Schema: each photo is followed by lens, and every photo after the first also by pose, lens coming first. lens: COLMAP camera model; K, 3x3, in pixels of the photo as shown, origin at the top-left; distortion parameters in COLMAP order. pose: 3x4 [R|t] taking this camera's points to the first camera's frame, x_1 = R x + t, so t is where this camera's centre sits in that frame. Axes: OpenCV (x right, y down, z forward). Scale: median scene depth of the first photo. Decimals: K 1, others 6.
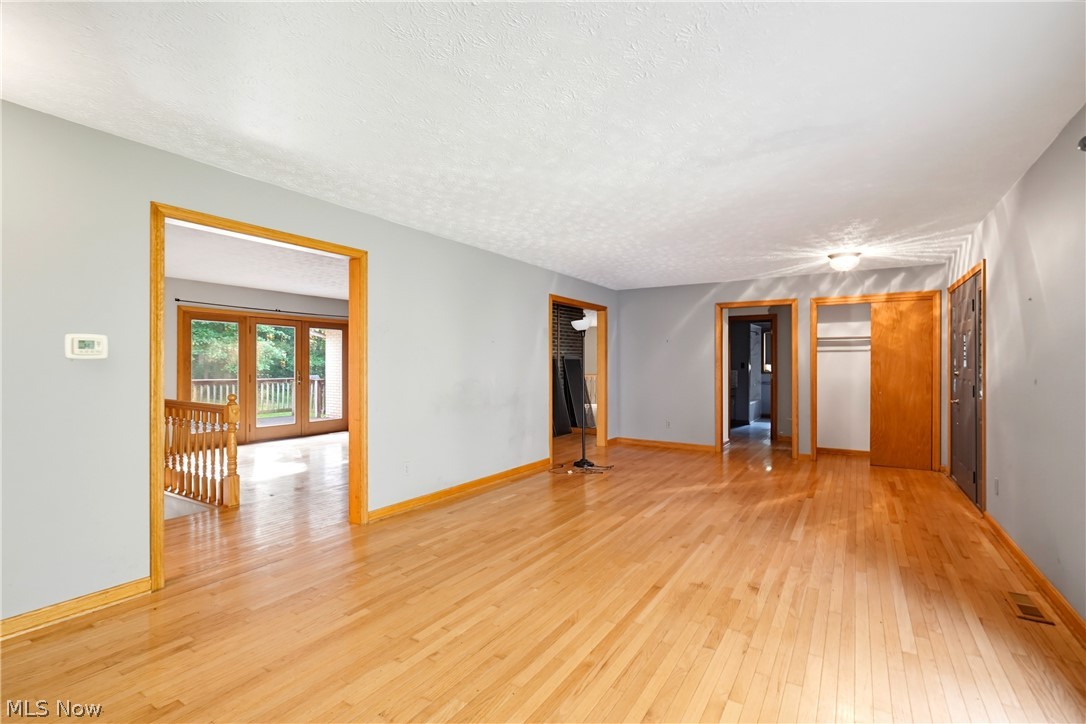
lens RADIAL K [[497.2, 0, 546.9], [0, 497.2, 362.2], [0, 0, 1]] dist [-0.003176, 0.000913]
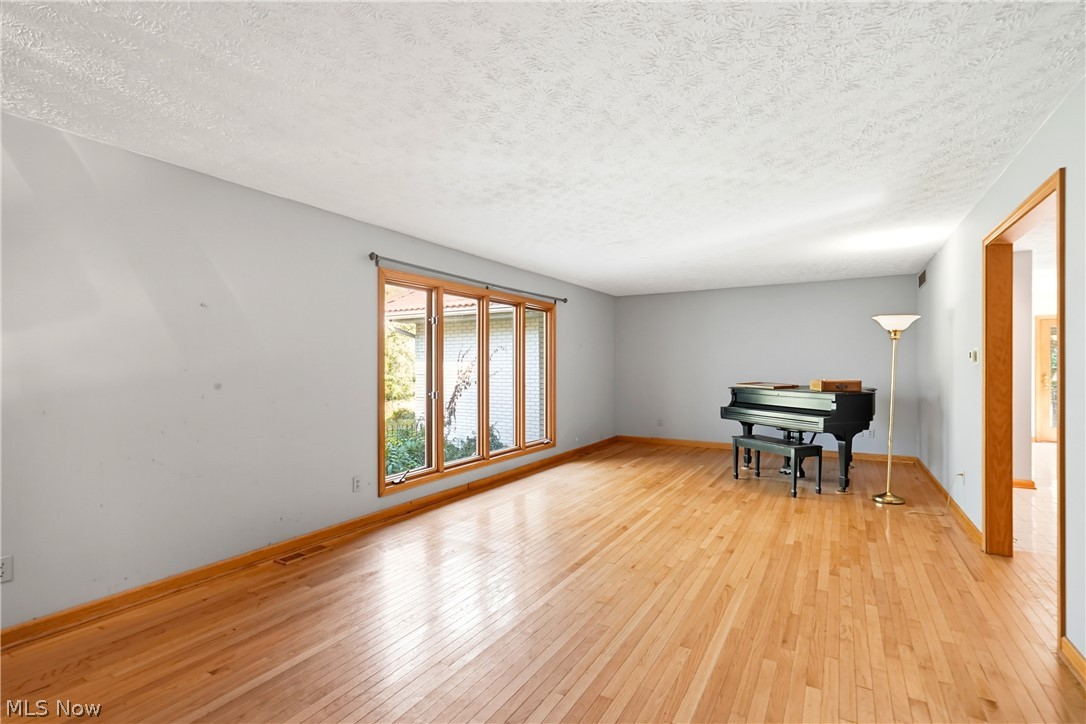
lens RADIAL K [[497.2, 0, 552.3], [0, 497.2, 369.4], [0, 0, 1]] dist [-0.003176, 0.000913]
pose [[-0.999377, 0.001948, -0.035250, 0.222172], [0.002033, 0.999995, -0.002380, 0.004309], [0.035245, -0.002450, -0.999376, 1.485240]]
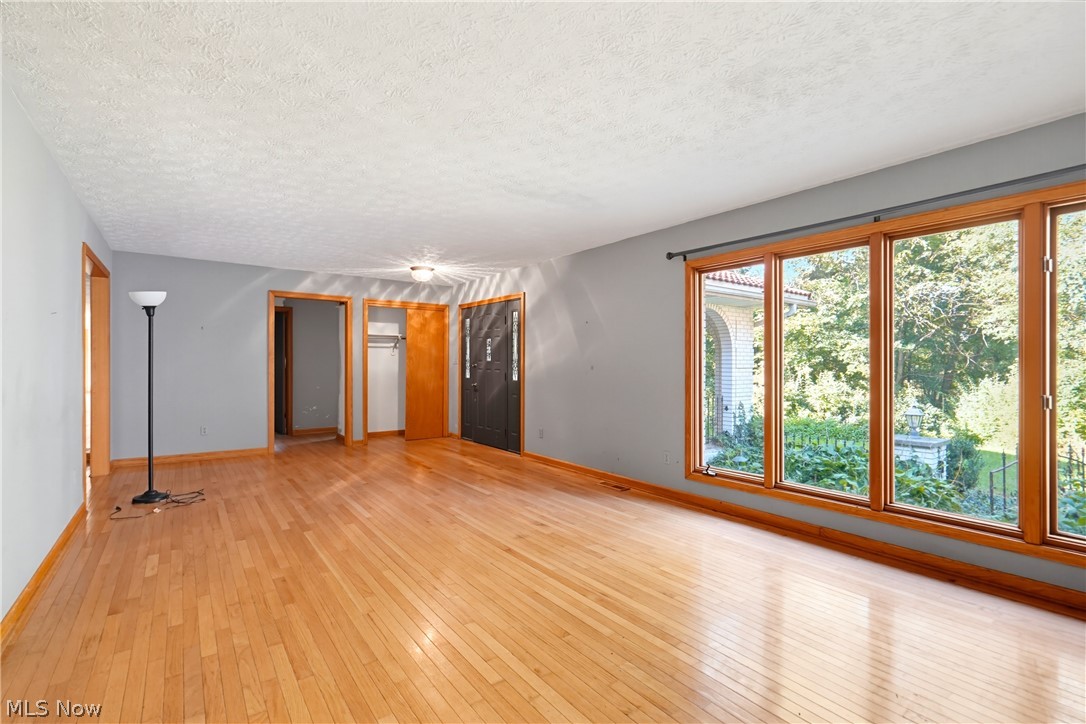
lens RADIAL K [[497.2, 0, 549.0], [0, 497.2, 355.3], [0, 0, 1]] dist [-0.003176, 0.000913]
pose [[0.360843, 0.015567, 0.932497, -0.567357], [-0.009935, 0.999868, -0.012847, 0.013078], [-0.932574, -0.004628, 0.360950, 0.347244]]
